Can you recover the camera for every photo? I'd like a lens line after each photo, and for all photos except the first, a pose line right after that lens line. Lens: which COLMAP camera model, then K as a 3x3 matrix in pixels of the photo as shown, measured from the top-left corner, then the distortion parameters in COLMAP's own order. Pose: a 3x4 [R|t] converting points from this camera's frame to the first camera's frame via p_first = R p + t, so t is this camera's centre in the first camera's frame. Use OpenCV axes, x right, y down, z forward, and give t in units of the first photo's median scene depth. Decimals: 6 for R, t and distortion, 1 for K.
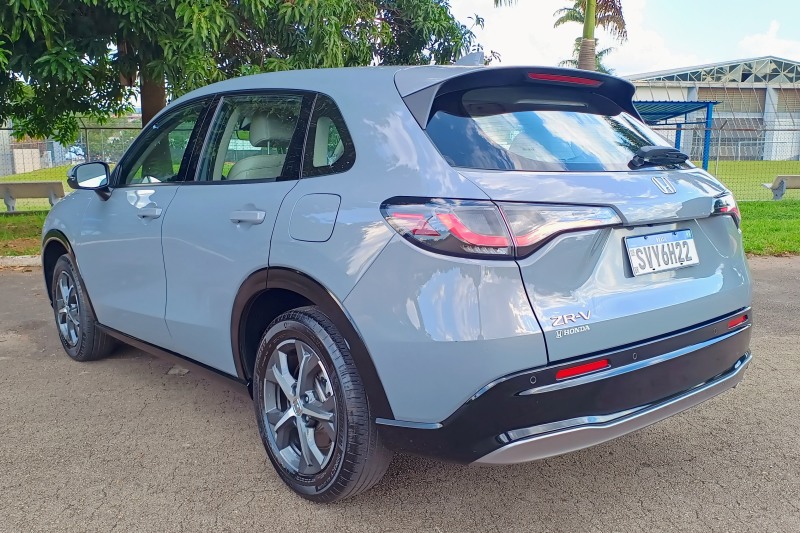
lens RADIAL K [[709.4, 0, 400.0], [0, 709.4, 266.5], [0, 0, 1]] dist [-0.015789, -0.003123]
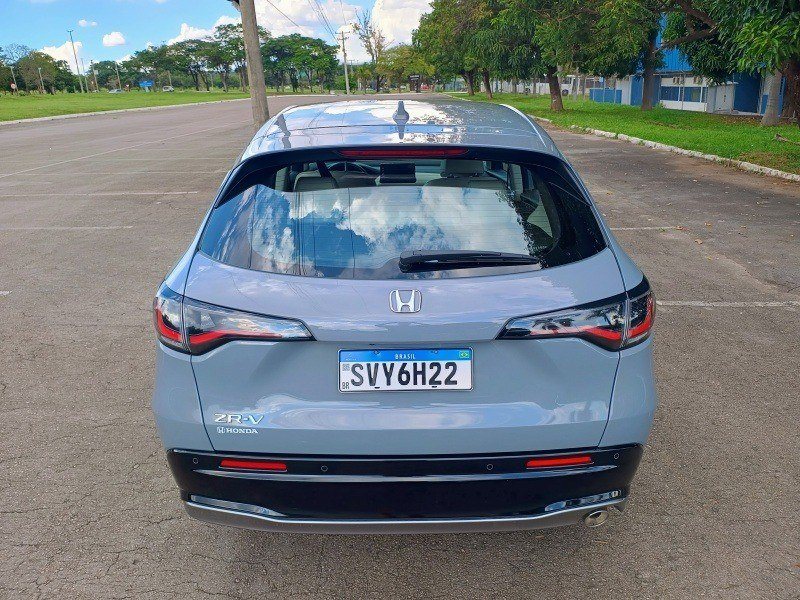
lens RADIAL K [[605.4, 0, 405.2], [0, 605.4, 301.7], [0, 0, 1]] dist [-0.001362, -0.027800]
pose [[0.786297, 0.211786, -0.580416, 0.837539], [-0.093192, 0.969322, 0.227444, -0.293589], [0.610780, -0.124749, 0.781912, 0.425199]]
